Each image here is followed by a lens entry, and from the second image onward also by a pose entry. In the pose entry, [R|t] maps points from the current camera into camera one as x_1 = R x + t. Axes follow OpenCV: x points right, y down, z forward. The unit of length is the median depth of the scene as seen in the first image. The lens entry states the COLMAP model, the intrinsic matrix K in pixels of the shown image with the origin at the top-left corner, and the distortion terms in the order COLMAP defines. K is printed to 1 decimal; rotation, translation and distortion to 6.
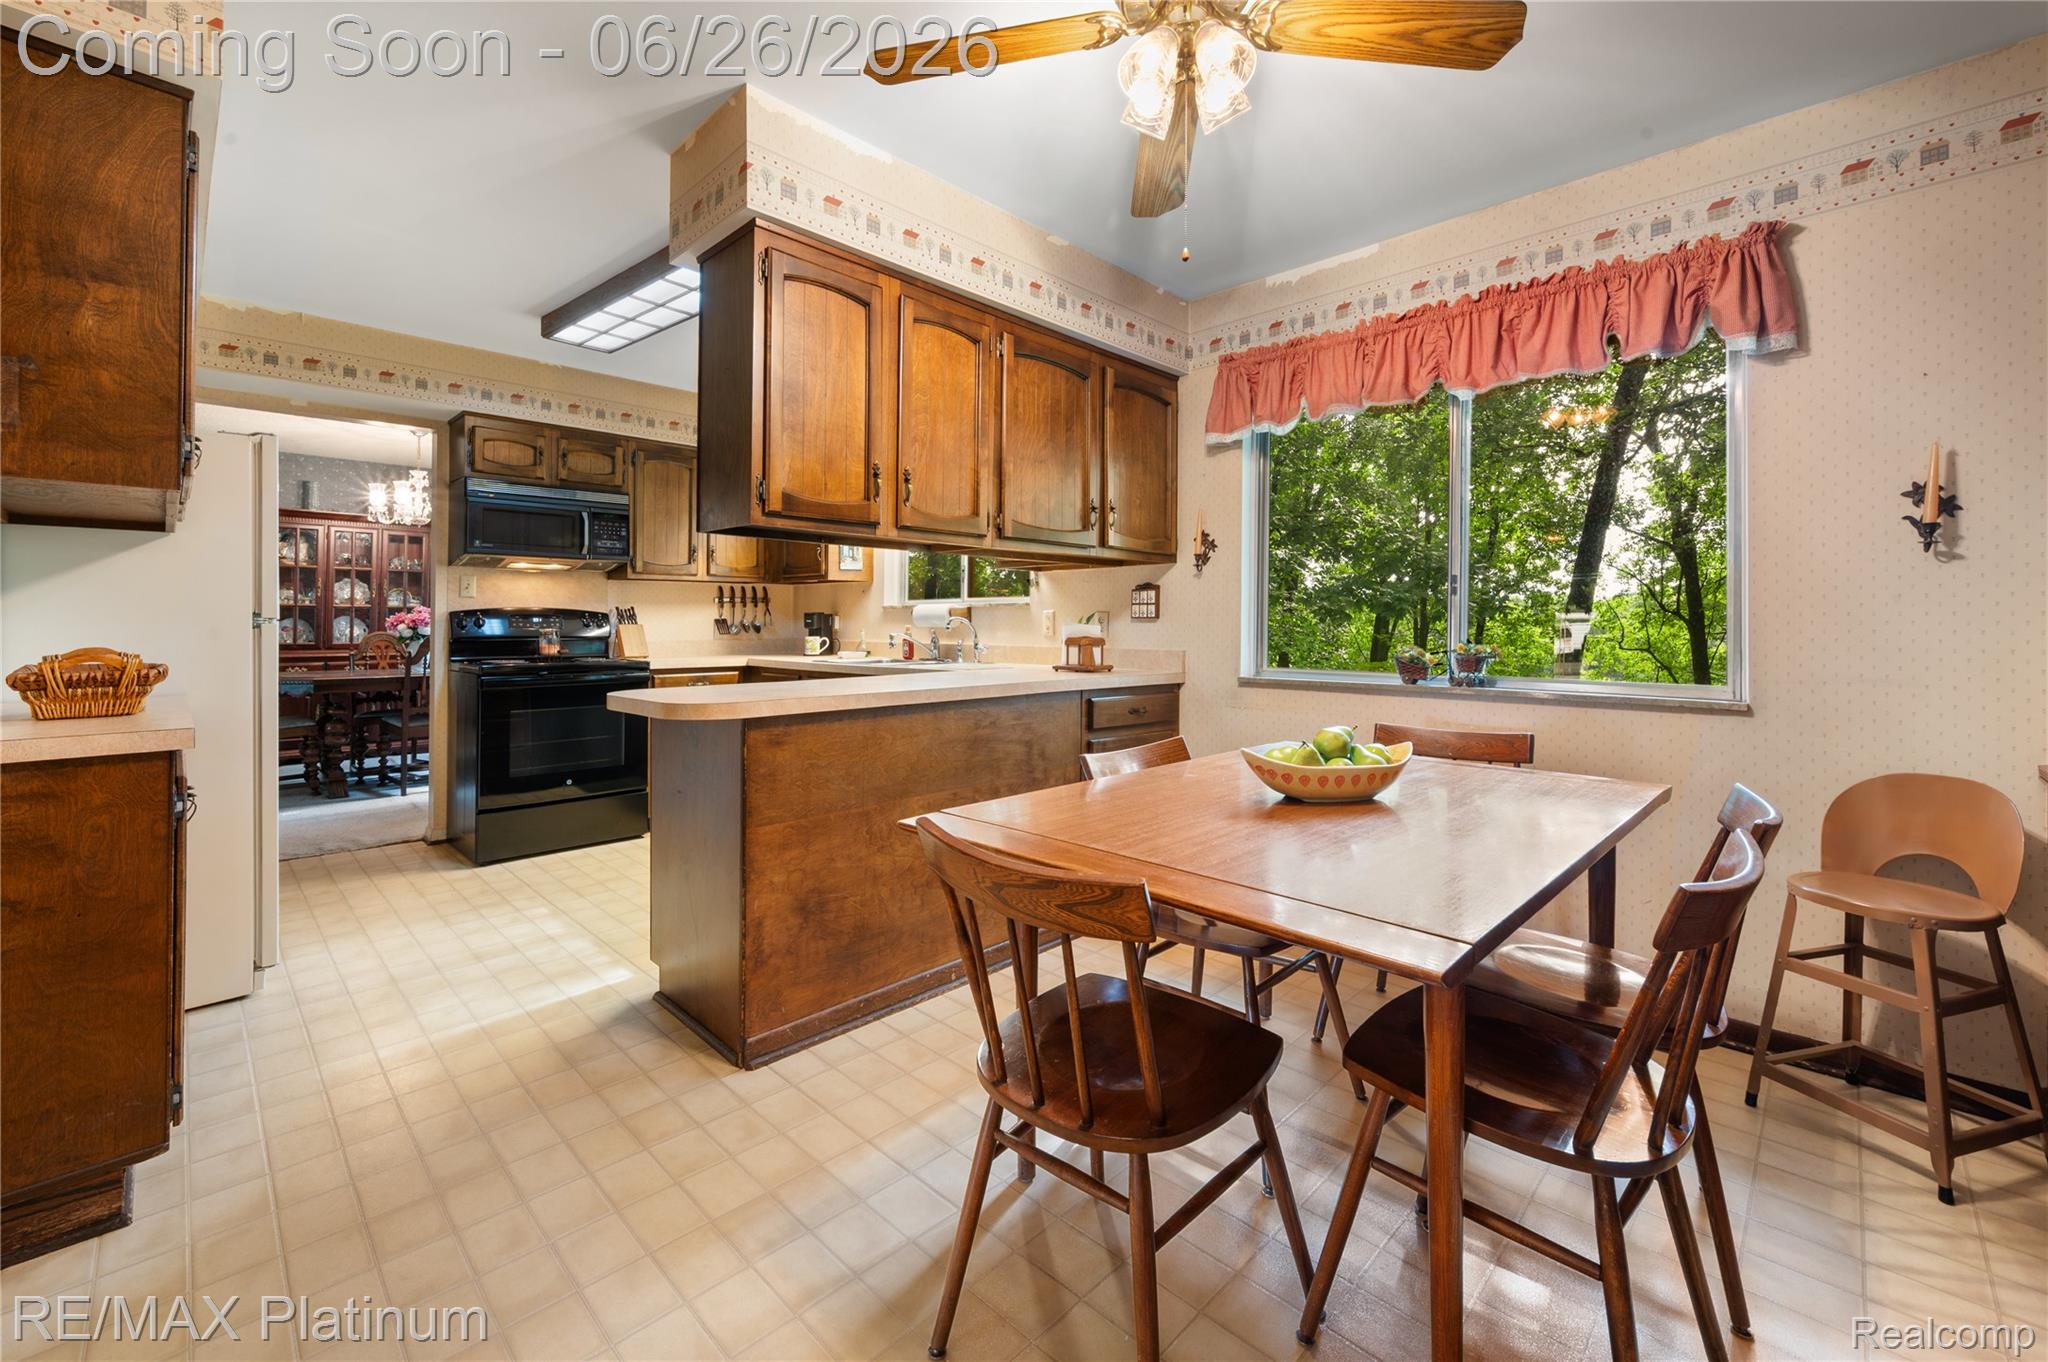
lens RADIAL K [[828.3, 0, 1029.9], [0, 828.3, 606.2], [0, 0, 1]] dist [-0.001127, -0.000036]
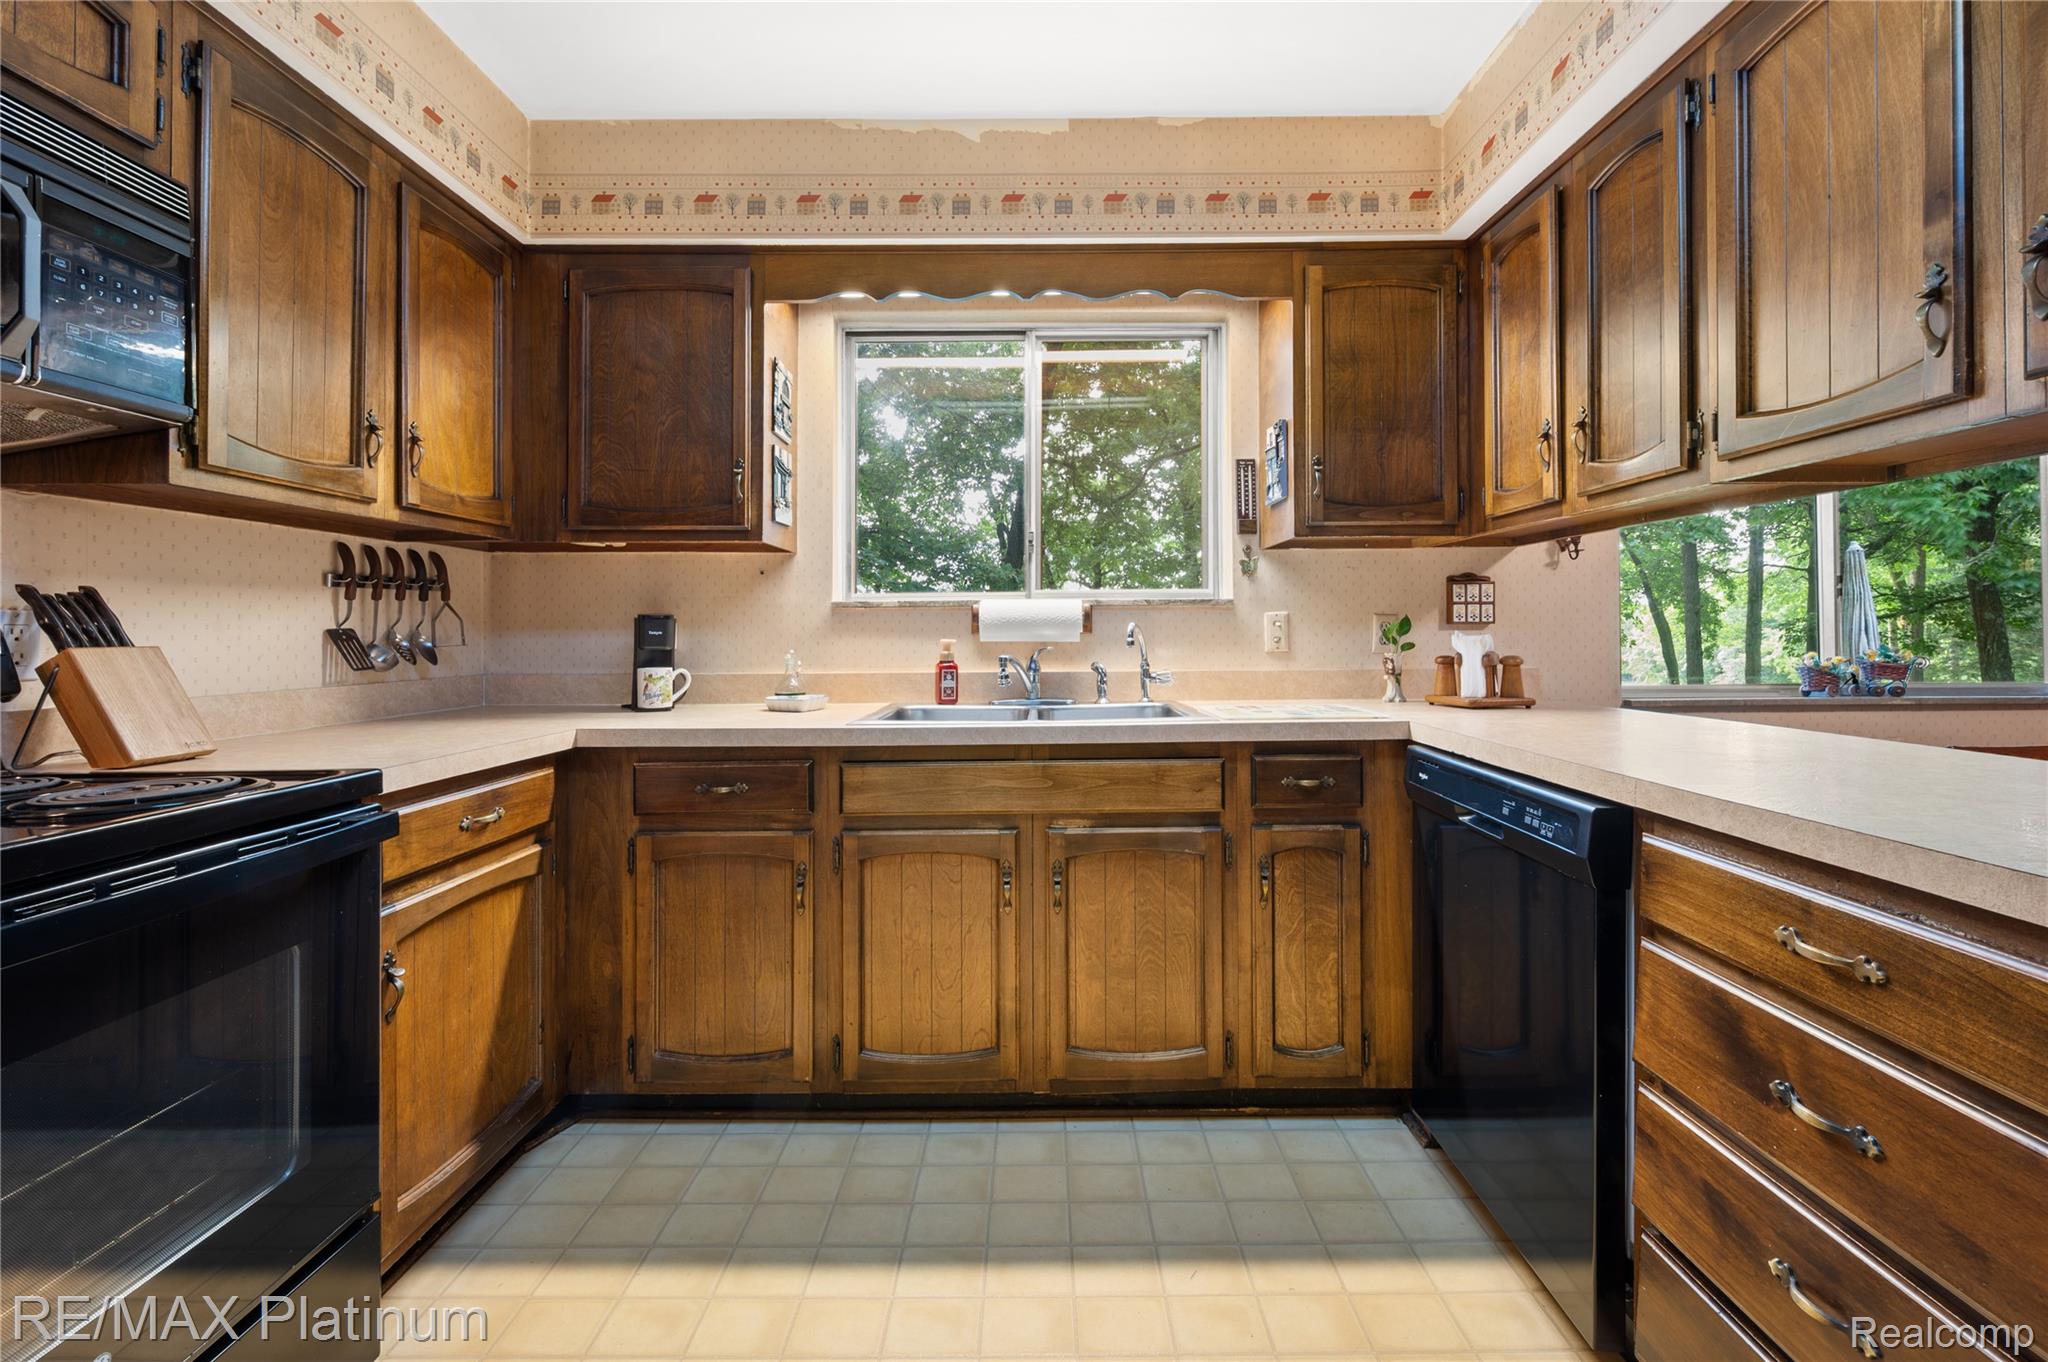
lens RADIAL K [[823.0, 0, 1035.8], [0, 823.0, 624.3], [0, 0, 1]] dist [0.000271, -0.000080]
pose [[0.718507, 0.001550, 0.695518, -0.469869], [-0.005663, 0.999977, 0.003623, 0.011445], [-0.695497, -0.006542, 0.718499, 0.594545]]
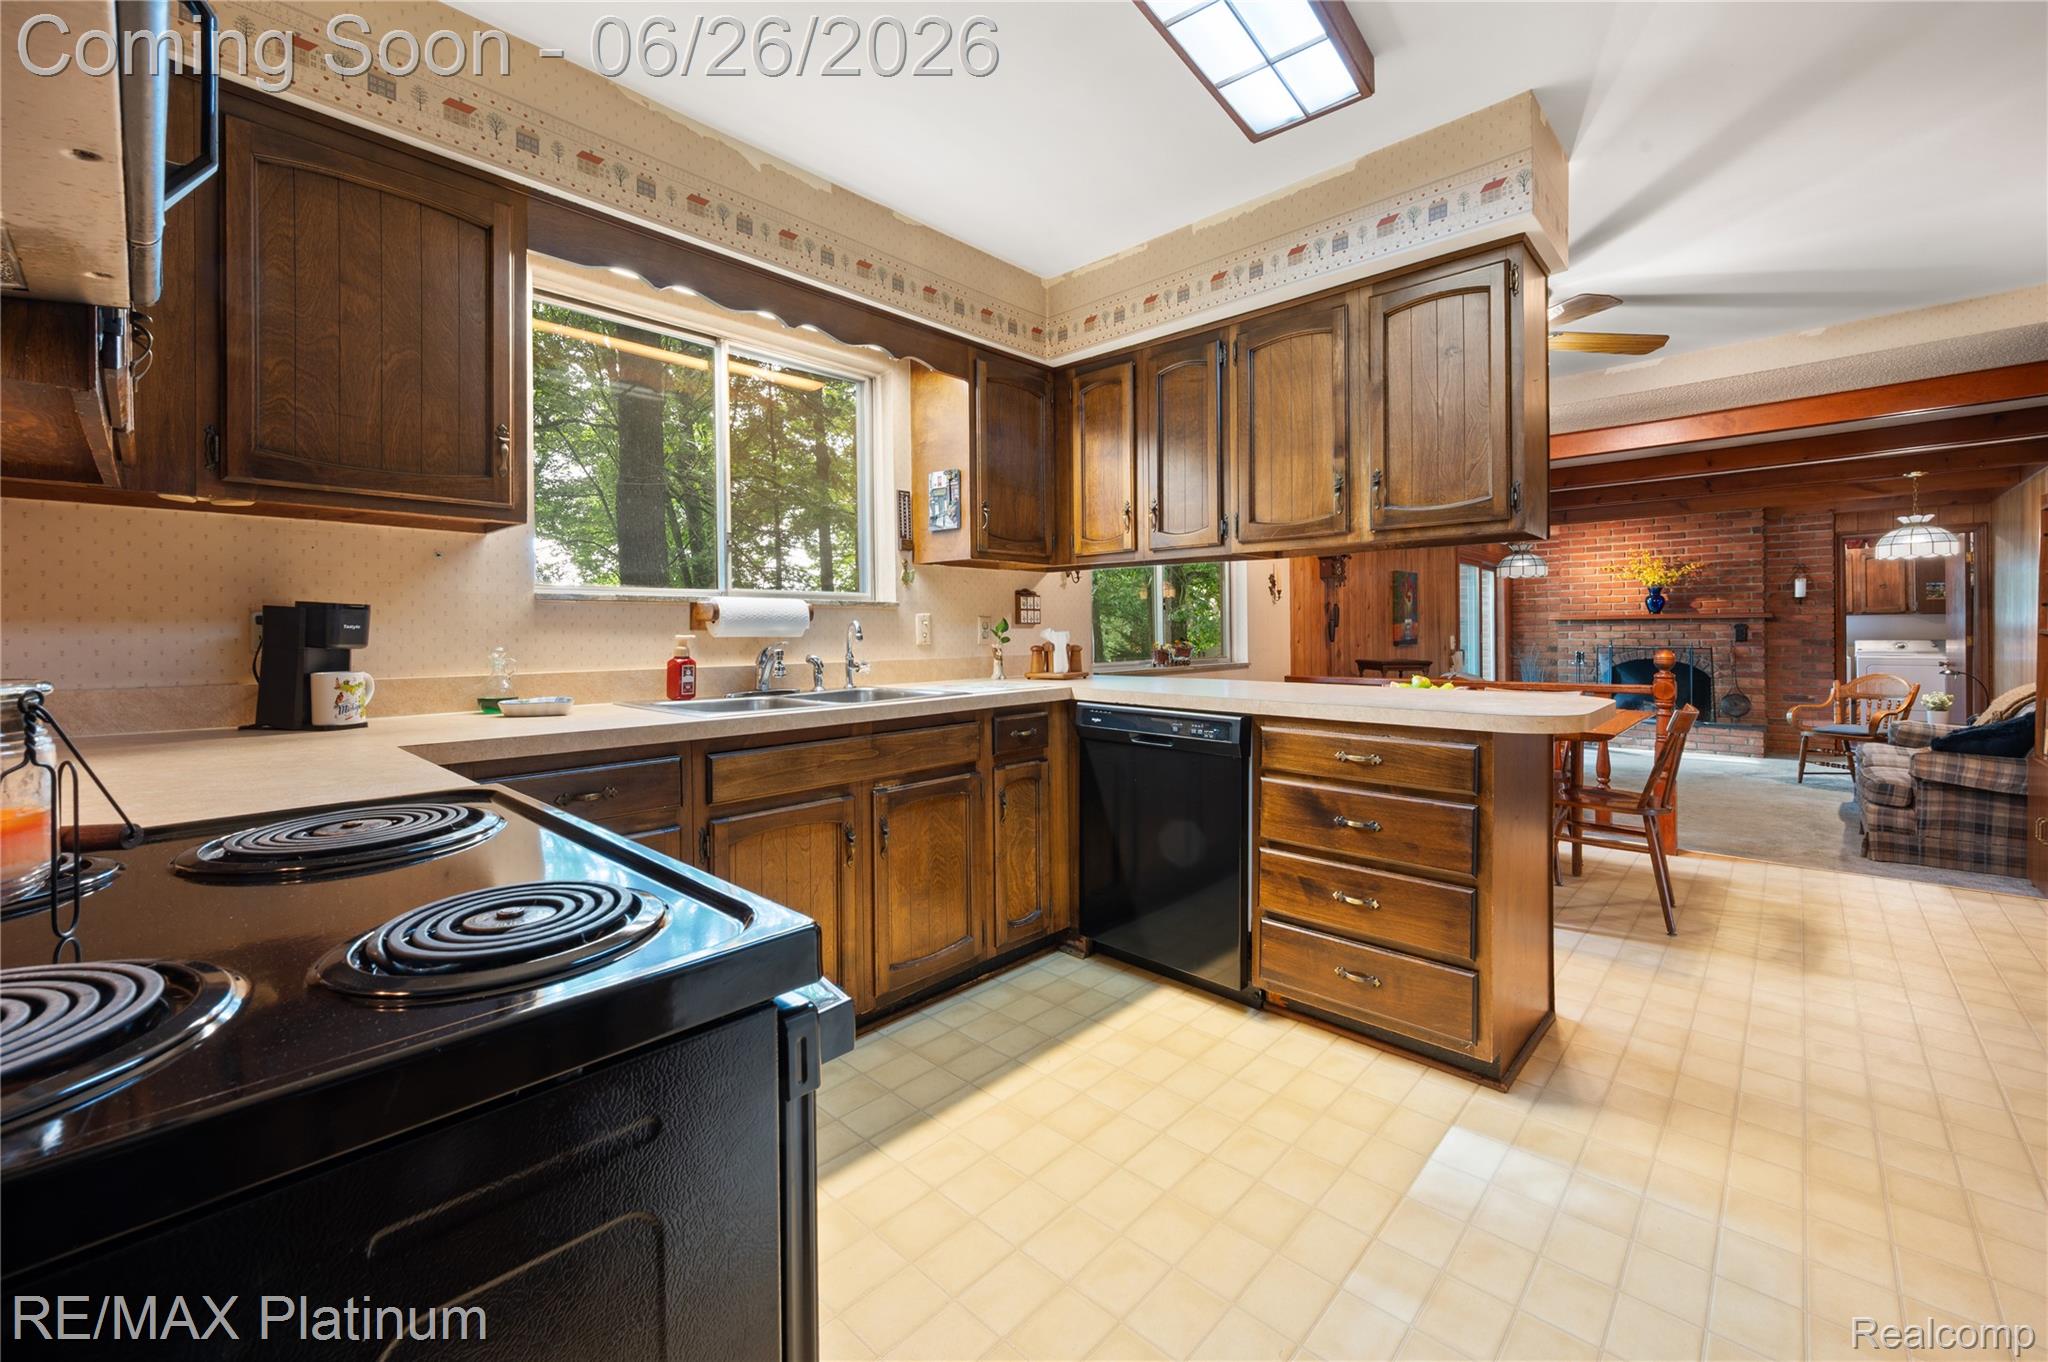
lens RADIAL K [[821.3, 0, 1024.8], [0, 821.3, 623.2], [0, 0, 1]] dist [-0.000685, -0.000622]
pose [[-0.012909, 0.006209, 0.999897, -0.671100], [-0.014909, 0.999868, -0.006401, 0.015723], [-0.999806, -0.014990, -0.012815, 0.797057]]
